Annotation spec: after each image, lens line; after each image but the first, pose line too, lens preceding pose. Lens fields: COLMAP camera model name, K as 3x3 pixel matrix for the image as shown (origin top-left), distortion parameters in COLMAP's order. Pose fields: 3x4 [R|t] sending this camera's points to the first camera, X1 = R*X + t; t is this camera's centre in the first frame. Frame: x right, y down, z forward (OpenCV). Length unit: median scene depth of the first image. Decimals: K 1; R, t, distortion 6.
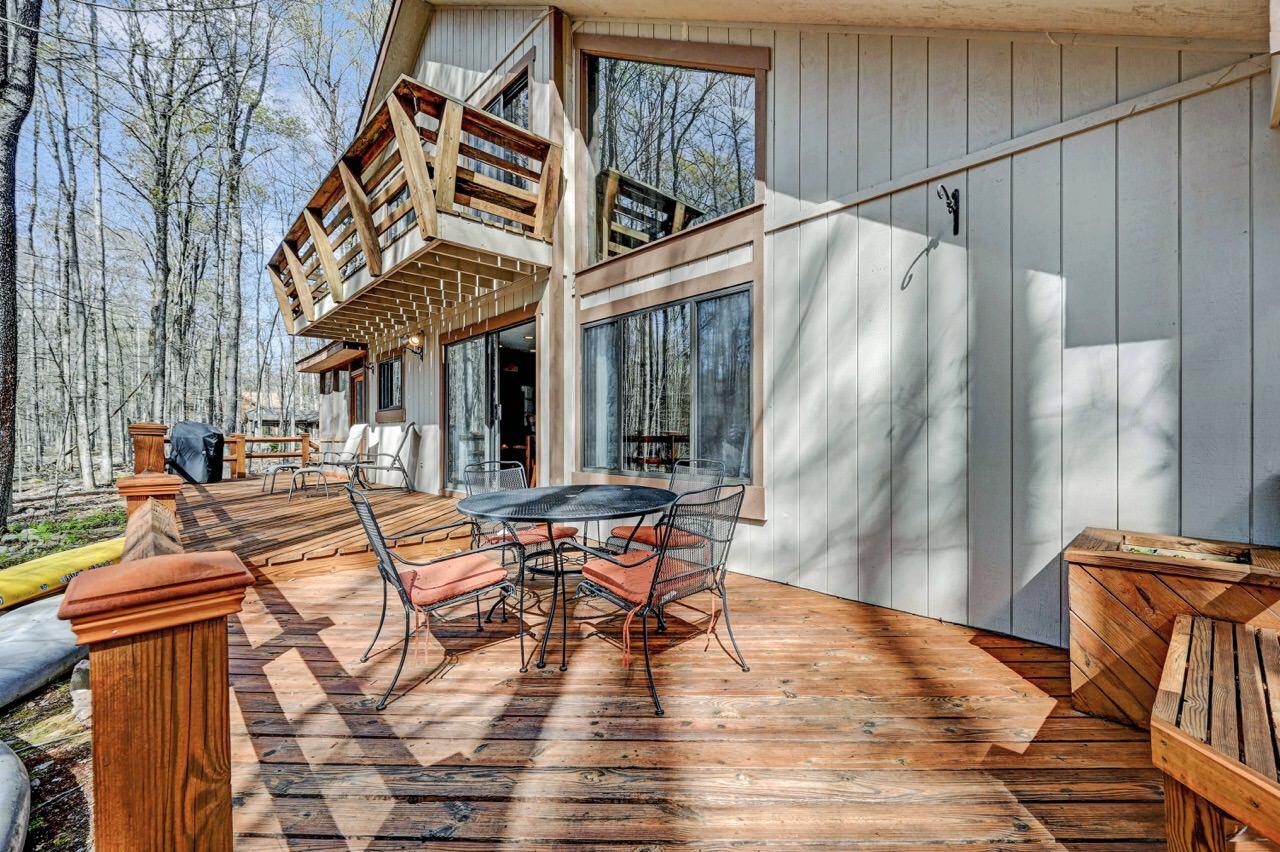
lens RADIAL K [[533.3, 0, 640.0], [0, 533.3, 426.0], [0, 0, 1]] dist [0.000806, 0.000043]
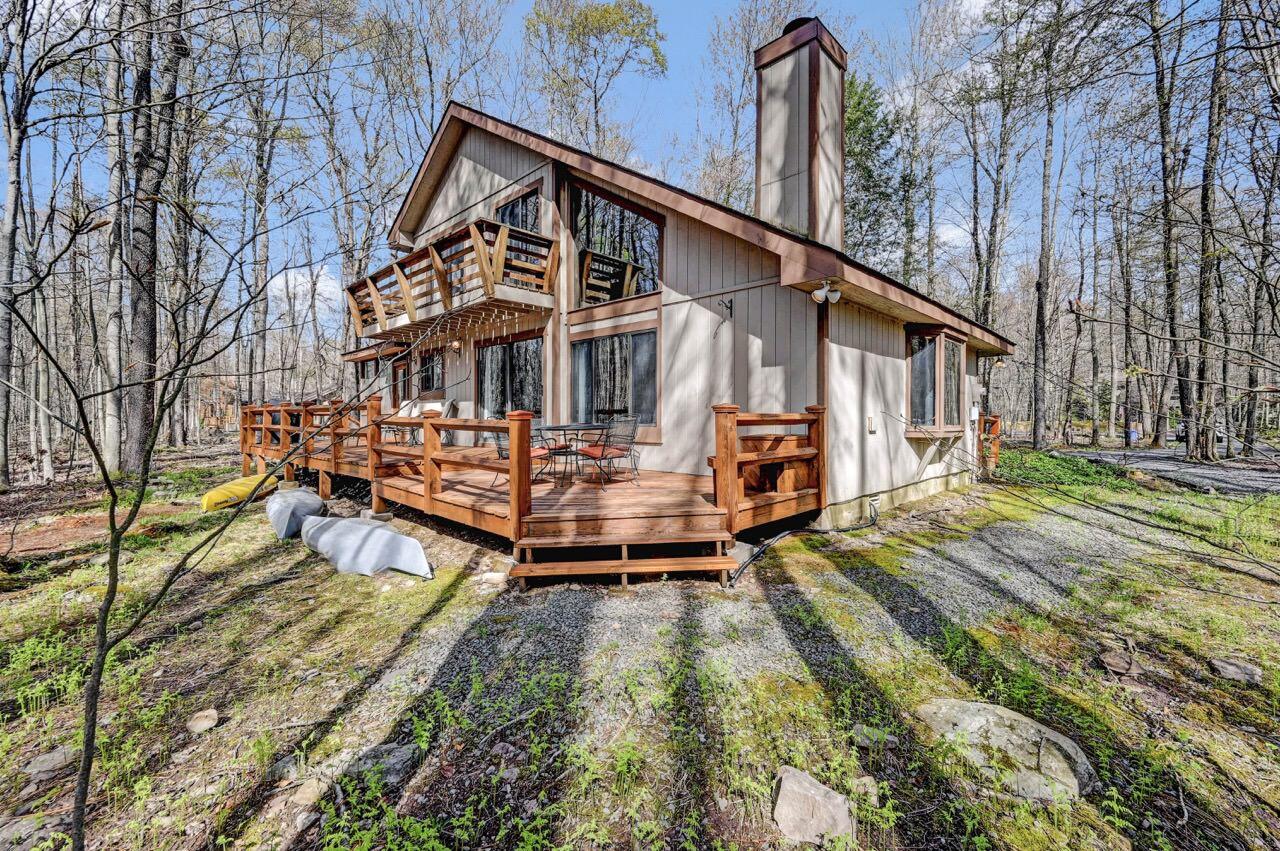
lens RADIAL K [[533.3, 0, 640.0], [0, 533.3, 425.5], [0, 0, 1]] dist [0.000806, 0.000043]
pose [[0.998612, 0.003152, 0.052577, 0.027341], [-0.004618, 0.999603, 0.027795, 0.035114], [-0.052468, -0.027999, 0.998230, -0.771953]]
